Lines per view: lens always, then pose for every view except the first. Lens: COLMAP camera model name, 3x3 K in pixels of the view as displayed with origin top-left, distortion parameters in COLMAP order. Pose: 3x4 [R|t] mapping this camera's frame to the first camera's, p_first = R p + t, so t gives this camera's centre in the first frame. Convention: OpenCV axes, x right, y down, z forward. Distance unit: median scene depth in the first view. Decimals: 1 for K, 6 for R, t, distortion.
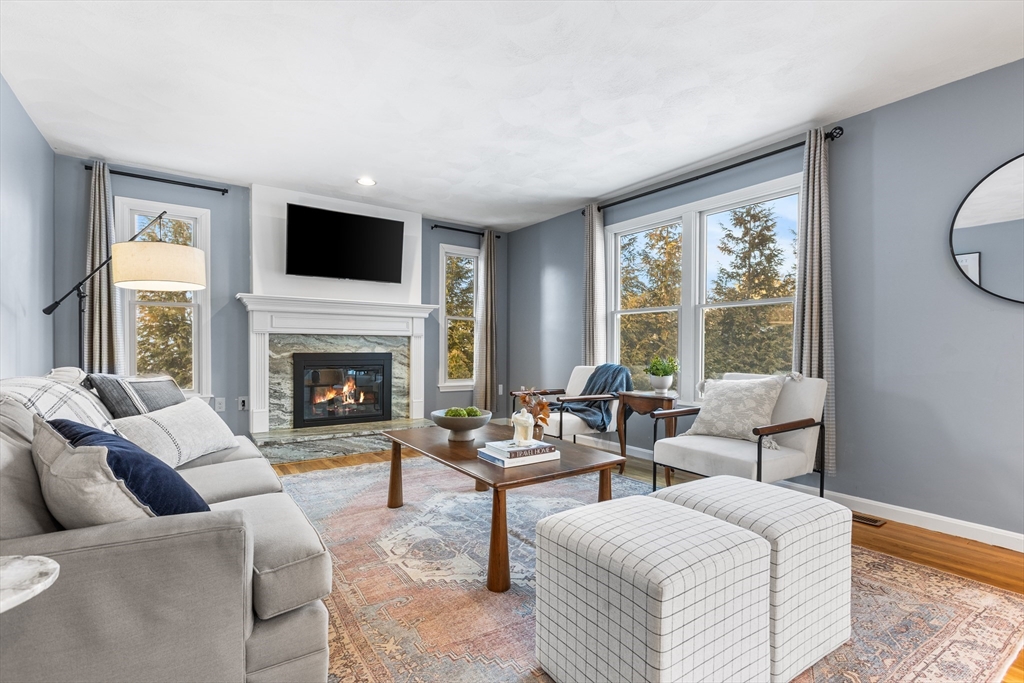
lens RADIAL K [[464.8, 0, 508.5], [0, 464.8, 350.4], [0, 0, 1]] dist [0.000225, -0.000743]
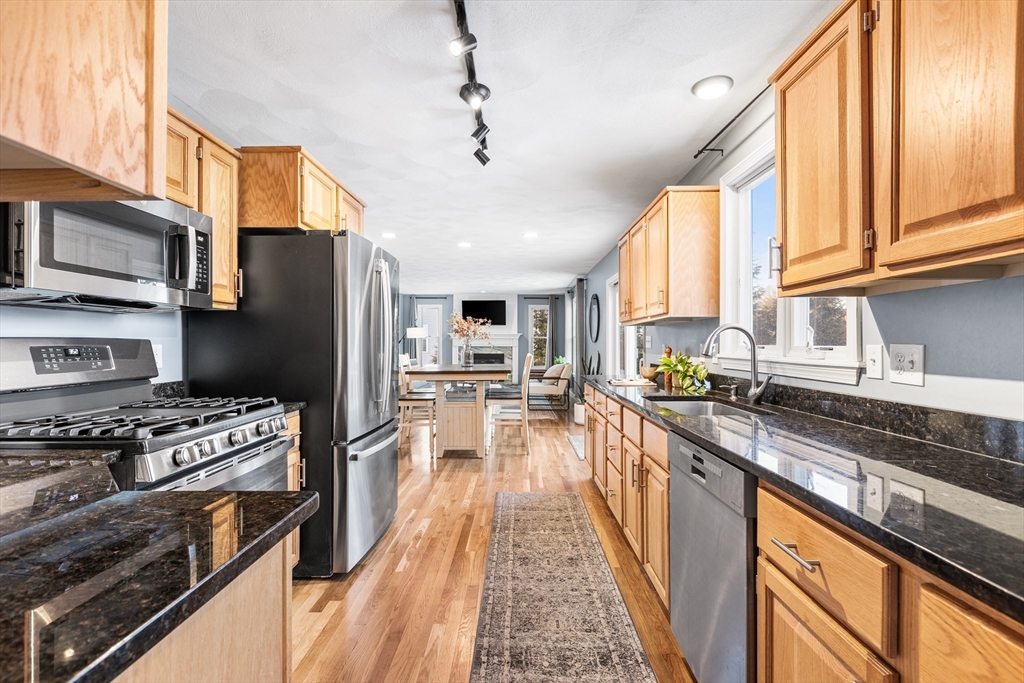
lens RADIAL K [[464.8, 0, 512.0], [0, 464.8, 342.8], [0, 0, 1]] dist [0.000225, -0.000743]
pose [[0.810668, 0.001821, -0.585504, 1.342066], [-0.007395, 0.999947, -0.007128, -0.035895], [0.585460, 0.010108, 0.810638, -1.050044]]
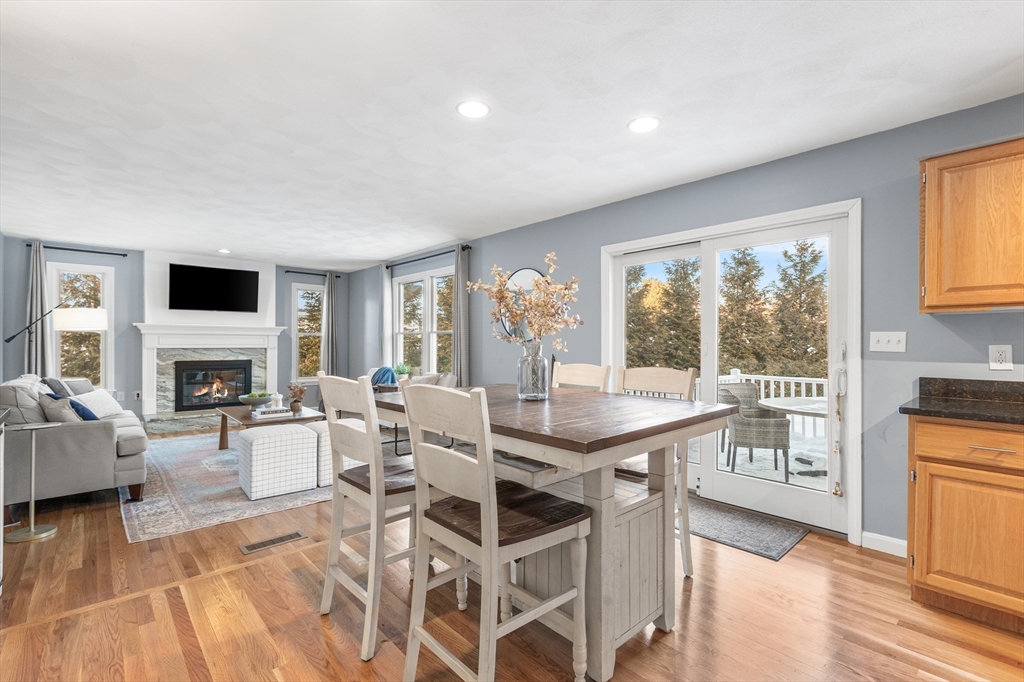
lens RADIAL K [[464.8, 0, 511.1], [0, 464.8, 339.8], [0, 0, 1]] dist [0.000225, -0.000743]
pose [[0.992844, -0.001594, 0.119404, 0.427991], [0.003350, 0.999889, -0.014513, -0.037256], [-0.119368, 0.014809, 0.992740, -0.608312]]
